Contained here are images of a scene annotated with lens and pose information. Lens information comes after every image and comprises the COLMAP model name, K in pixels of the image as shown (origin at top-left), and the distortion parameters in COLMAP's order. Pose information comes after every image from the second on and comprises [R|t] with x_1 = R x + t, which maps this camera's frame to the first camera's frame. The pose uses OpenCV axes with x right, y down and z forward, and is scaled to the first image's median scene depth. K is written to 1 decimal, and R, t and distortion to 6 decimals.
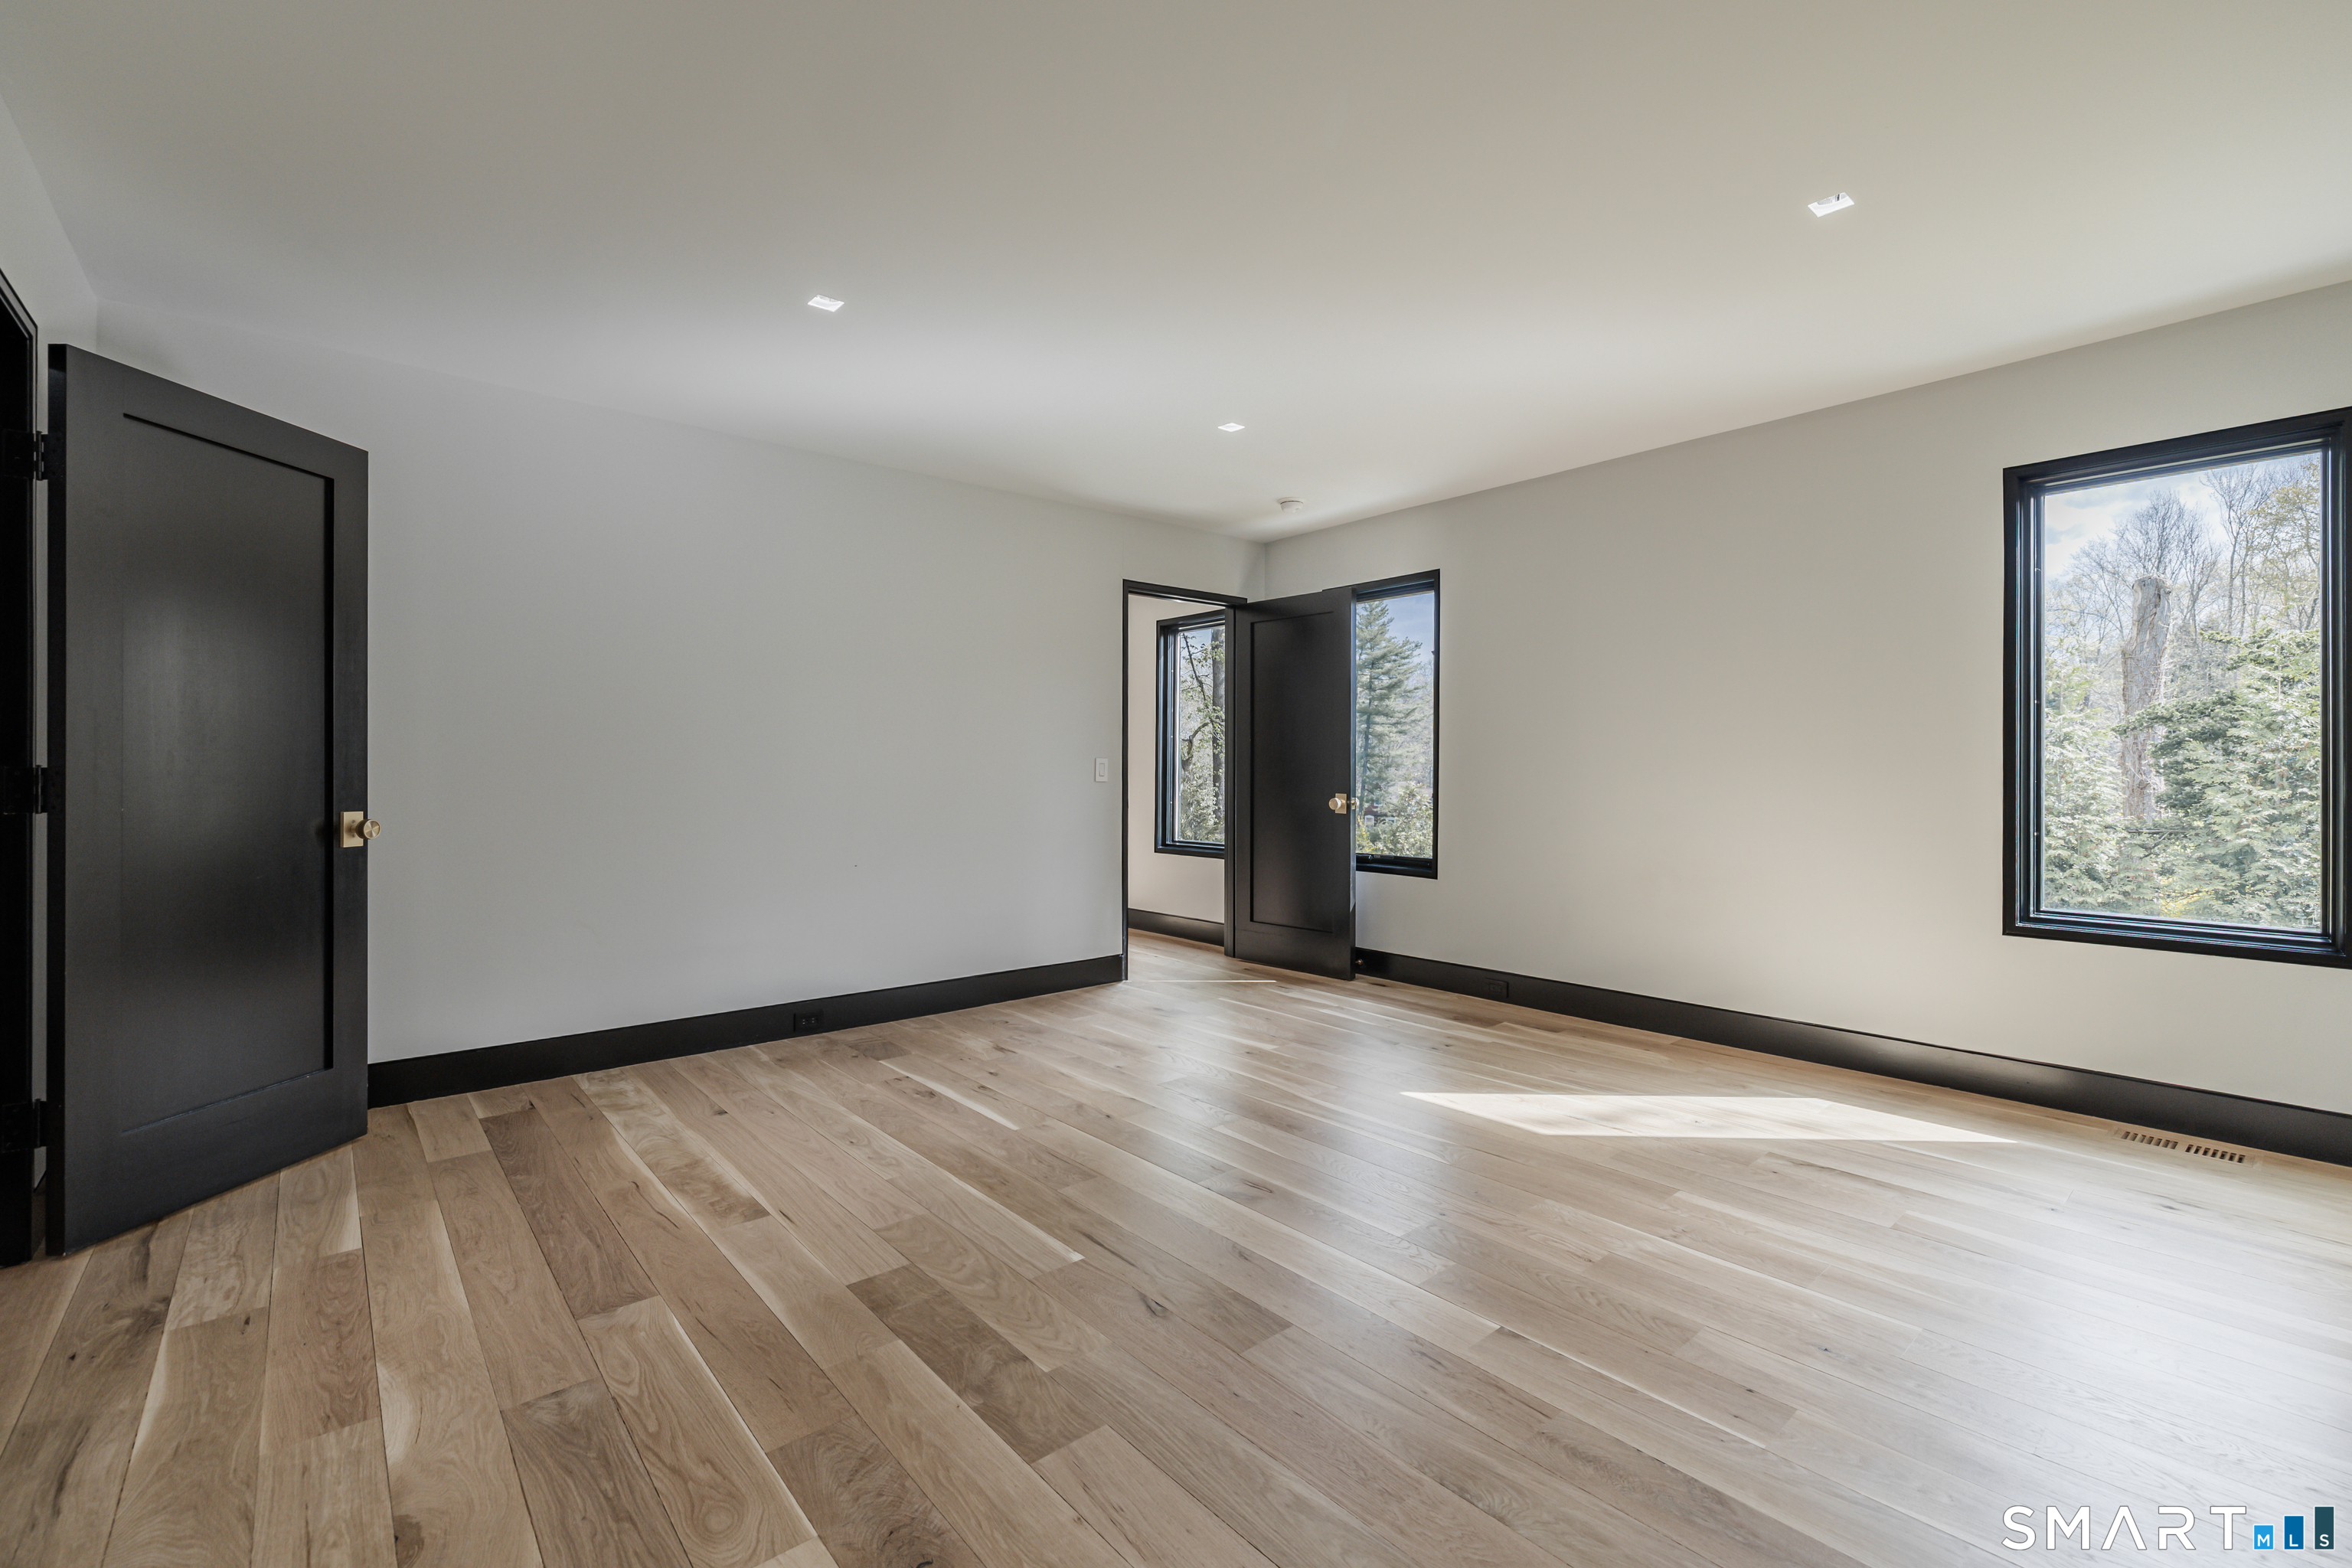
lens RADIAL K [[1007.9, 0, 1176.0], [0, 1007.9, 784.0], [0, 0, 1]] dist [-0.000465, -0.000031]
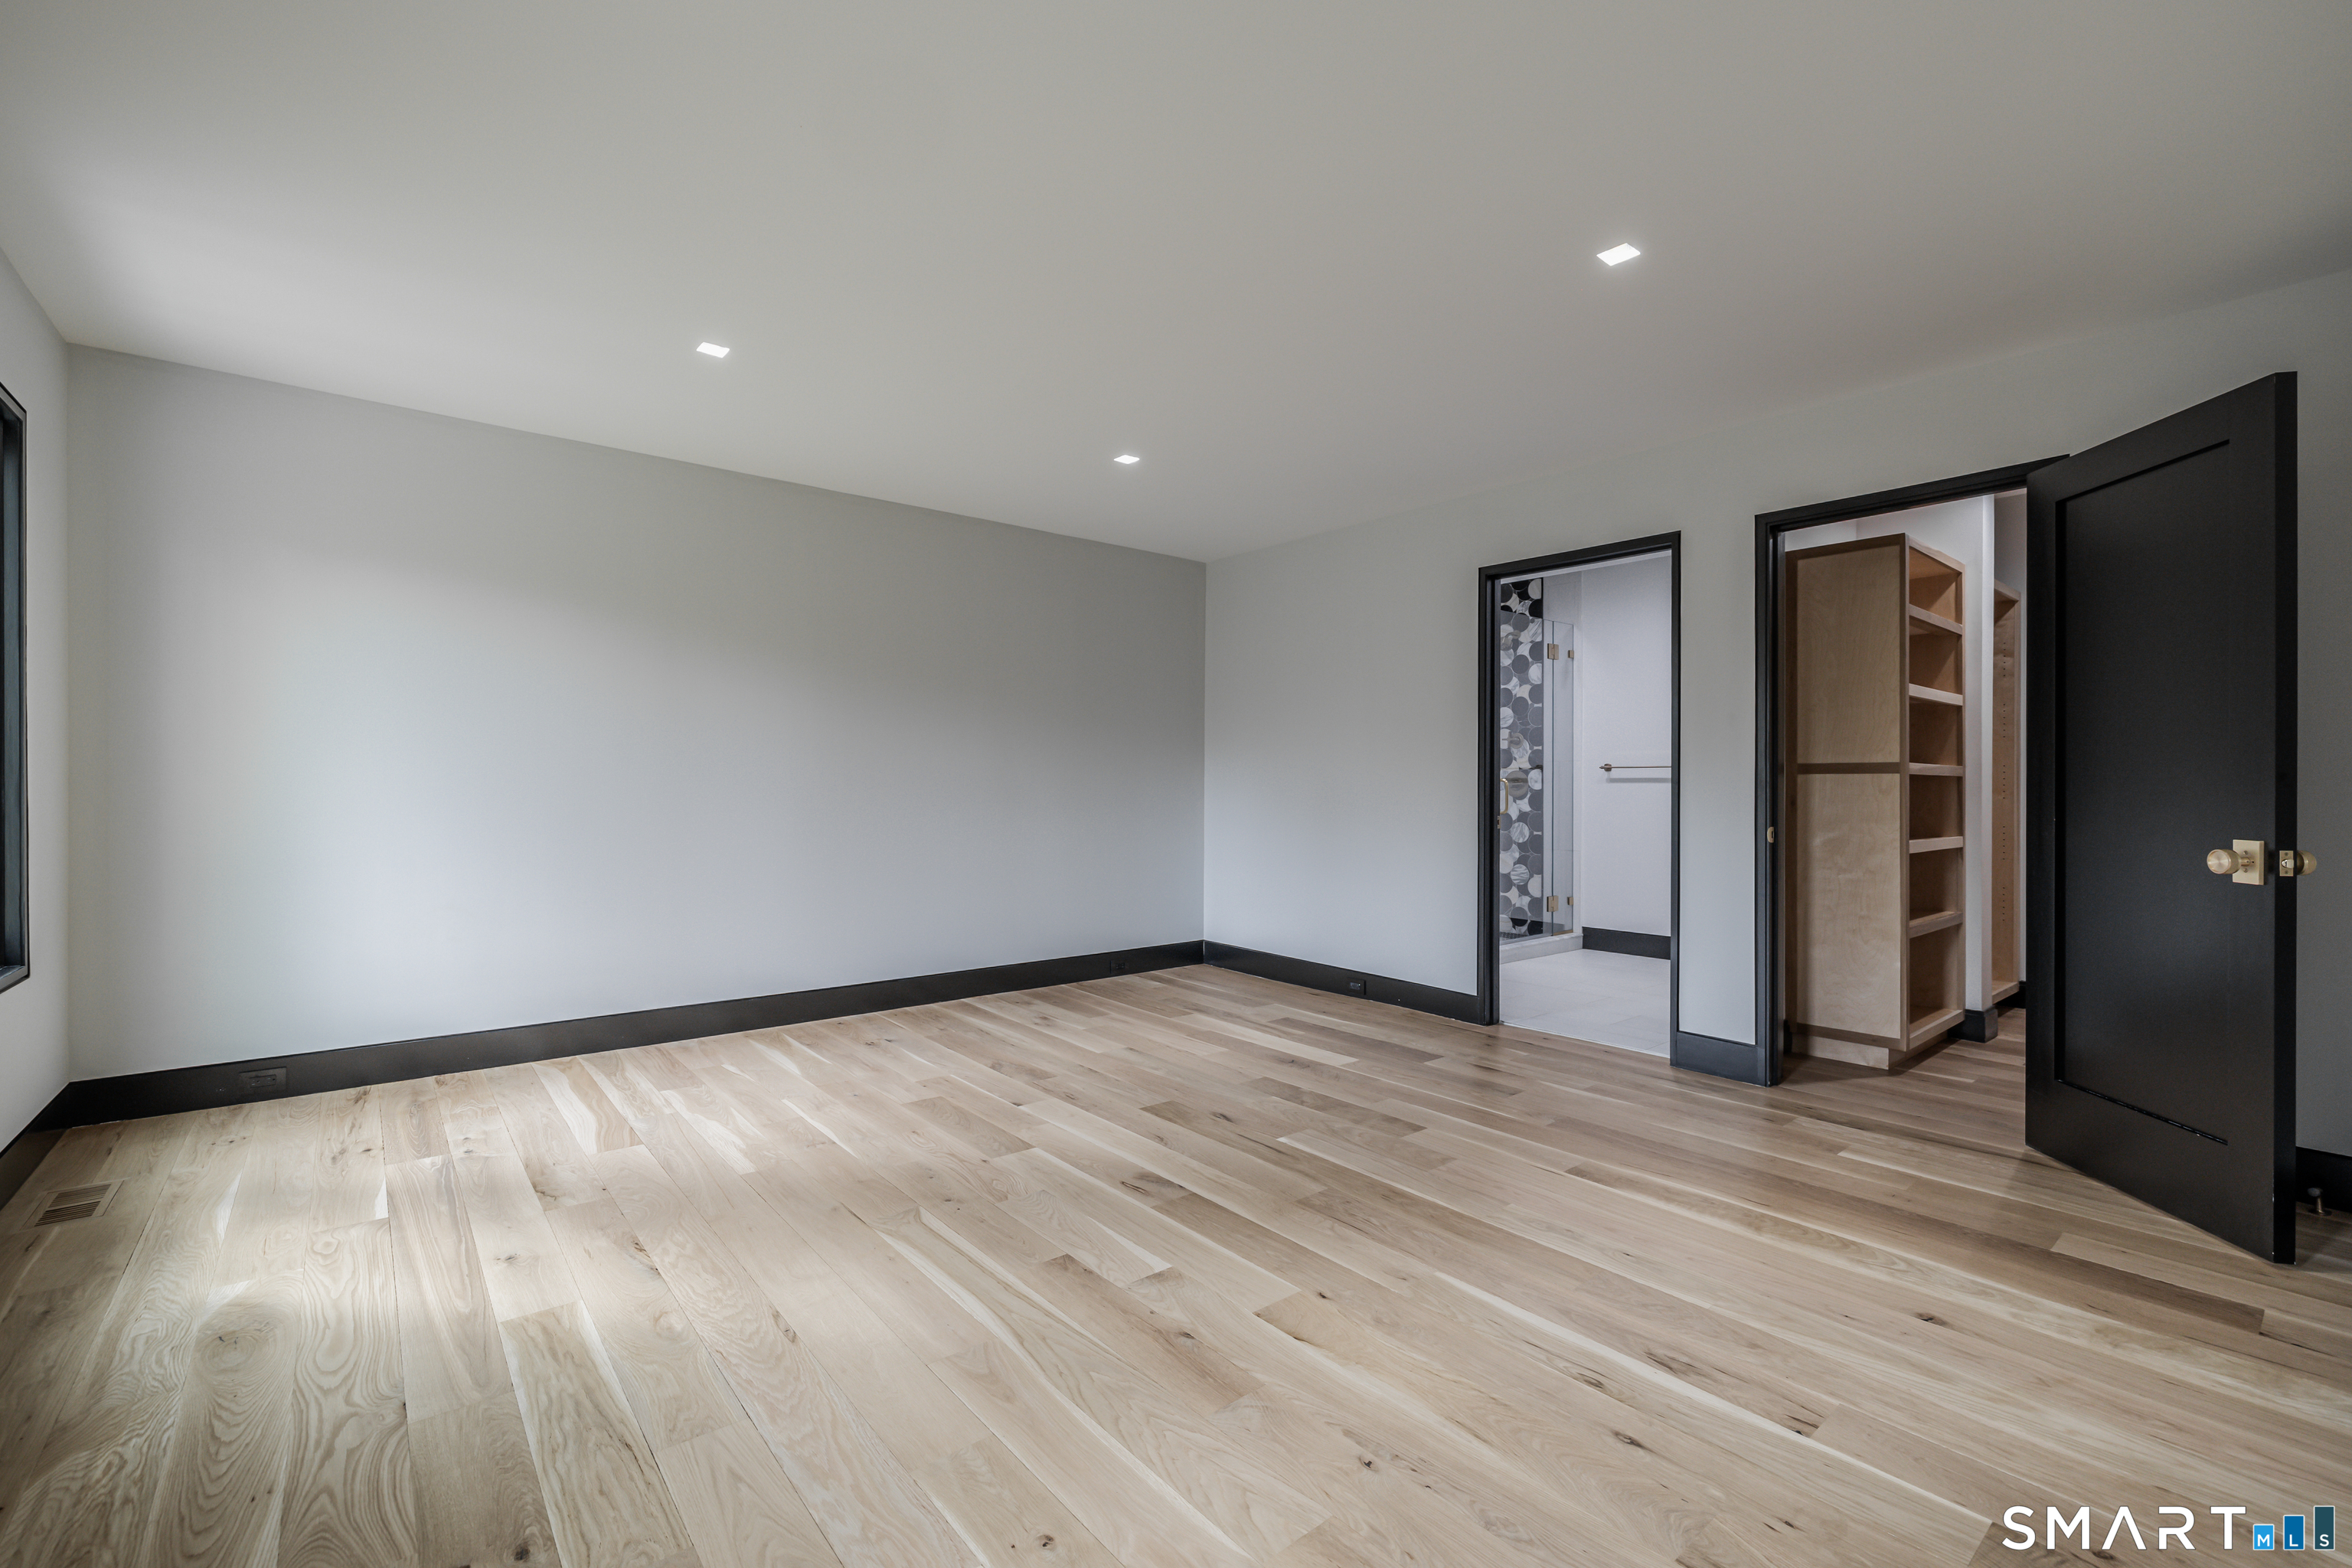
lens RADIAL K [[1007.9, 0, 1176.0], [0, 1007.9, 784.0], [0, 0, 1]] dist [-0.000465, -0.000031]
pose [[-0.999967, -0.005931, 0.005633, 0.035332], [-0.005876, 0.999936, 0.009700, -0.022834], [-0.005690, 0.009667, -0.999937, 2.036568]]
